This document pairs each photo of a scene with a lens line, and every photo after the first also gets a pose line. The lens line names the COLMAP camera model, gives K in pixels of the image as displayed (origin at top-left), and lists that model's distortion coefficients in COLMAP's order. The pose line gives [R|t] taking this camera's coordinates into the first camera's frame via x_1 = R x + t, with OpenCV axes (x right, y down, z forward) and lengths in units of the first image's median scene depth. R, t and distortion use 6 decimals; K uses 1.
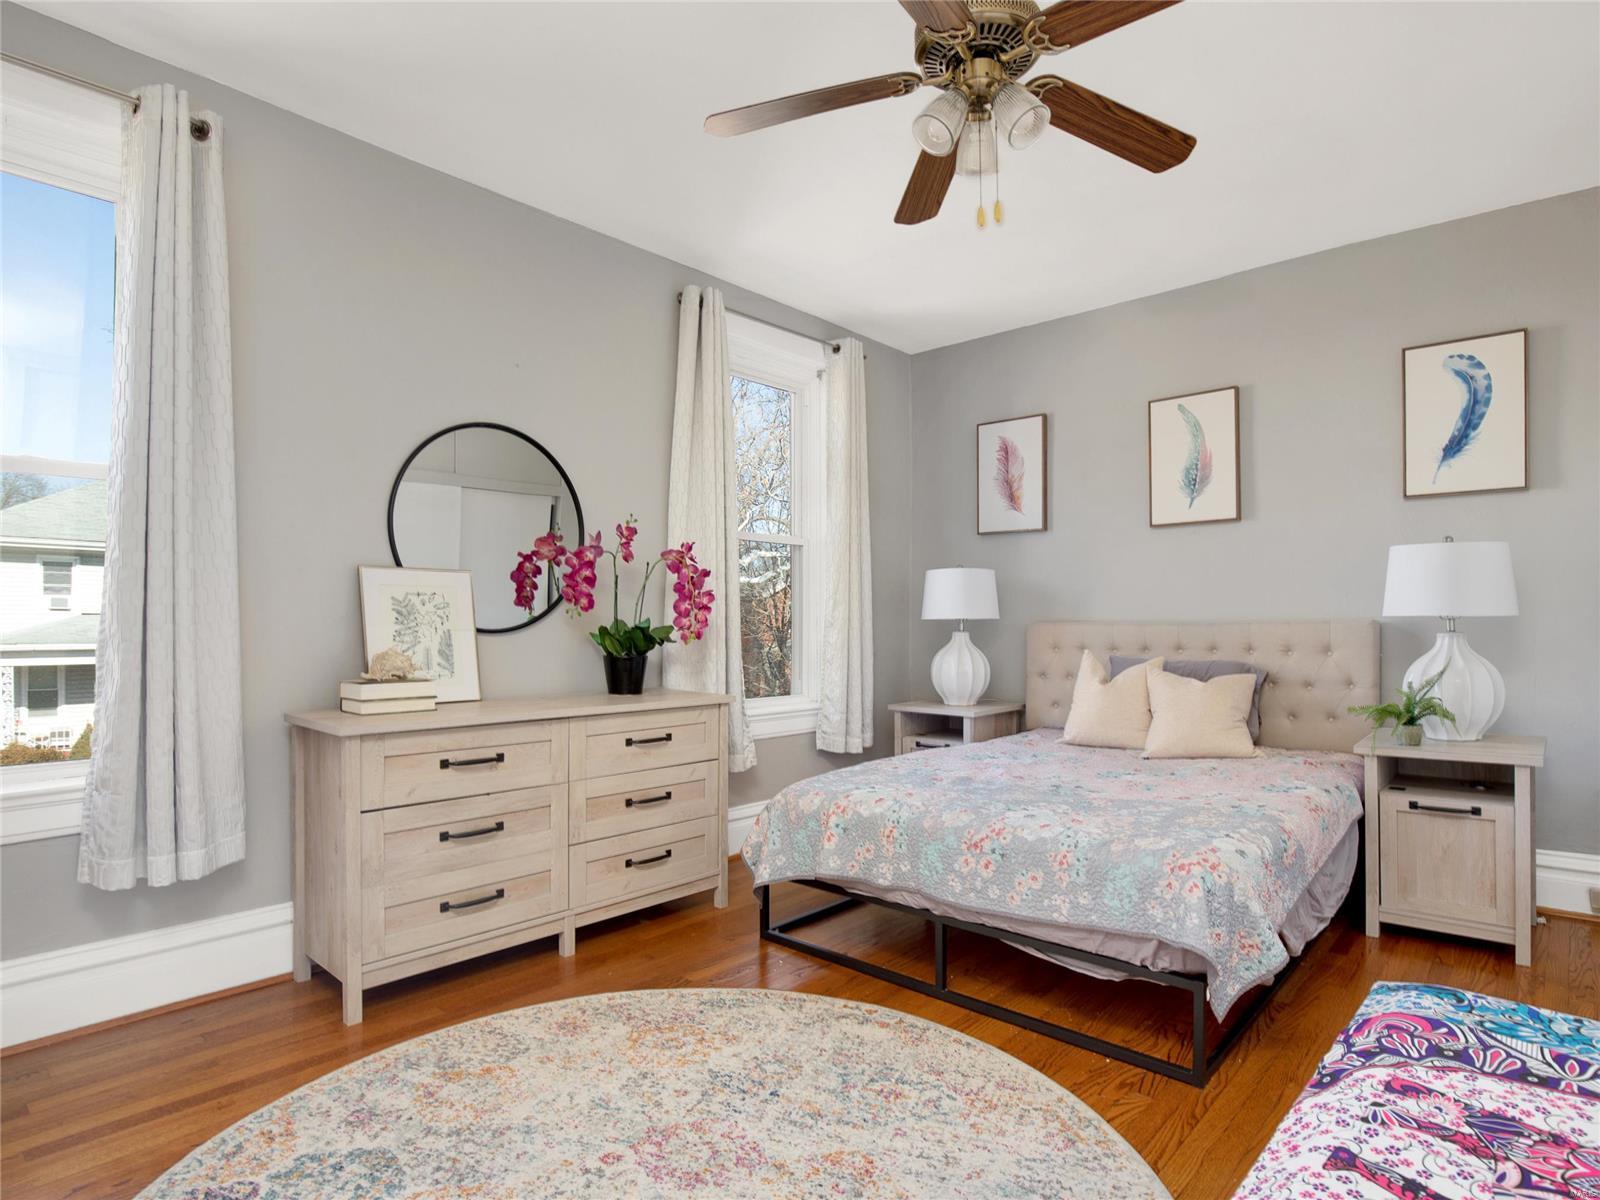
lens RADIAL K [[863.2, 0, 821.1], [0, 863.2, 621.2], [0, 0, 1]] dist [-0.031409, 0.000246]
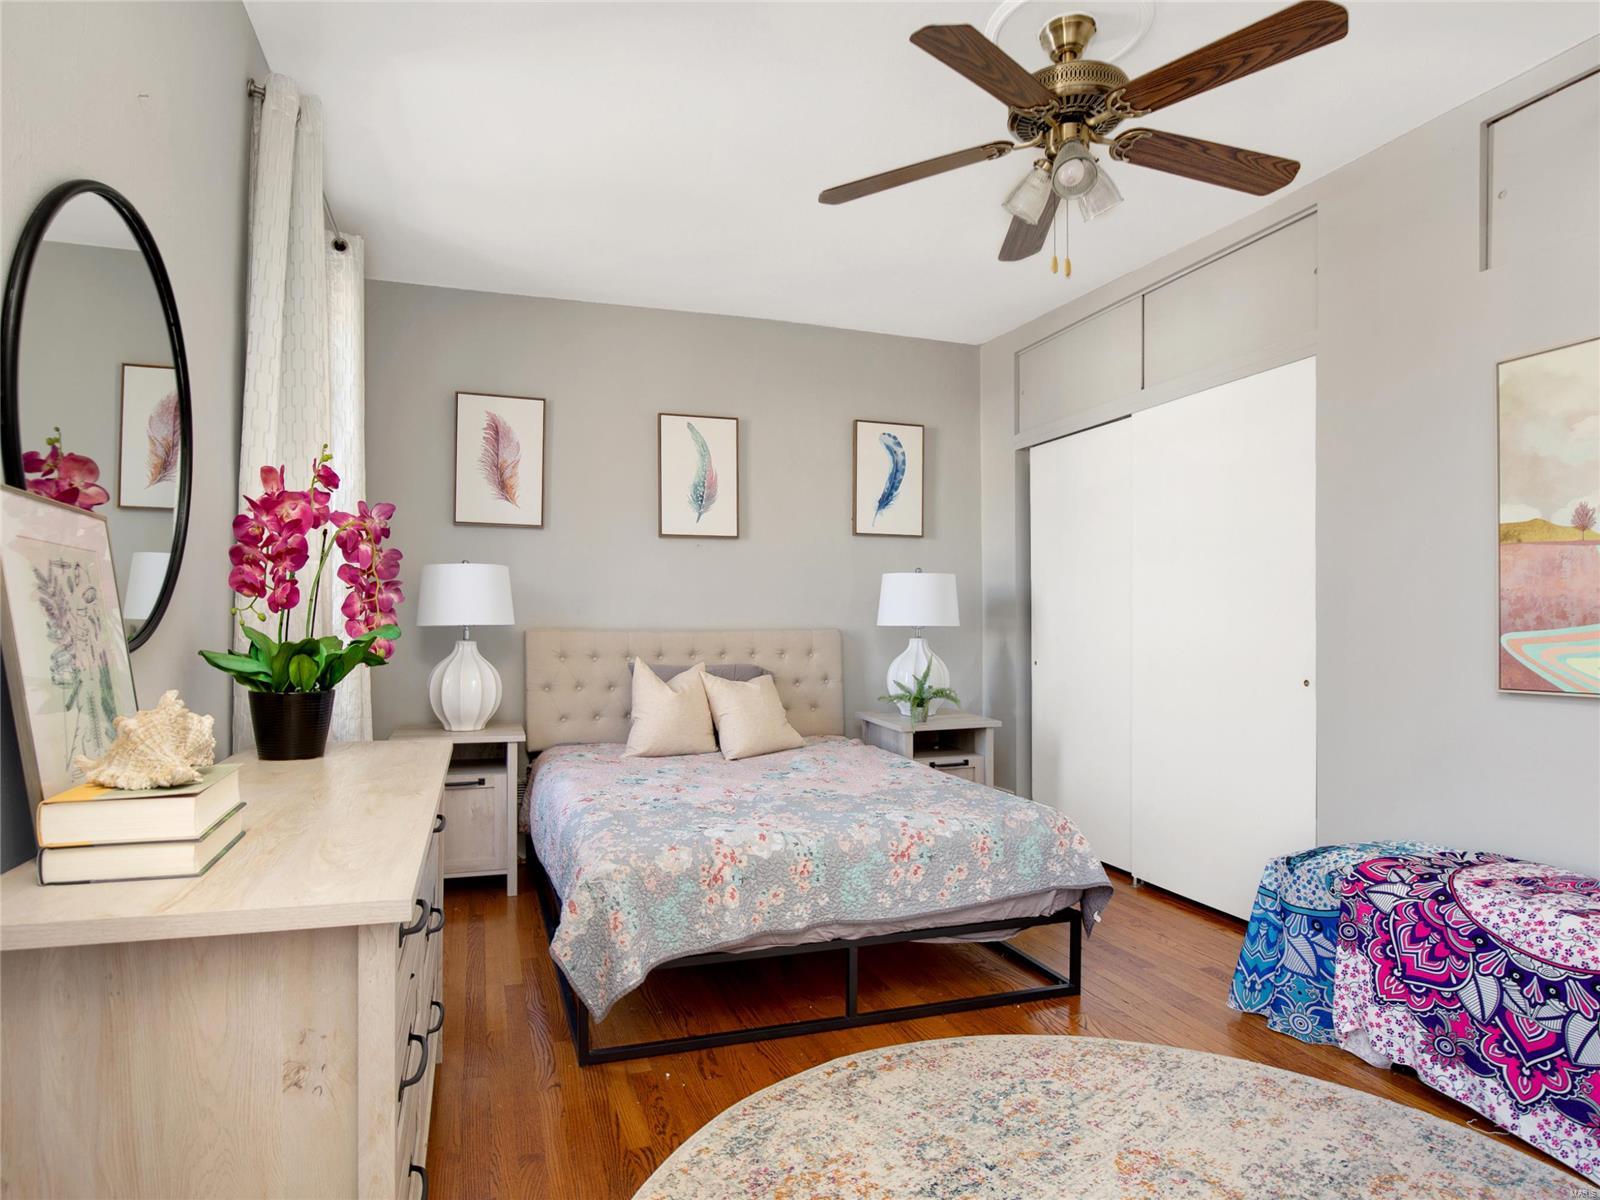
lens RADIAL K [[863.2, 0, 821.1], [0, 863.2, 621.2], [0, 0, 1]] dist [-0.031409, 0.000246]
pose [[0.512783, 0.007406, 0.858486, -0.515339], [-0.005846, 0.999970, -0.005135, -0.005086], [-0.858498, -0.002386, 0.512811, 0.396384]]
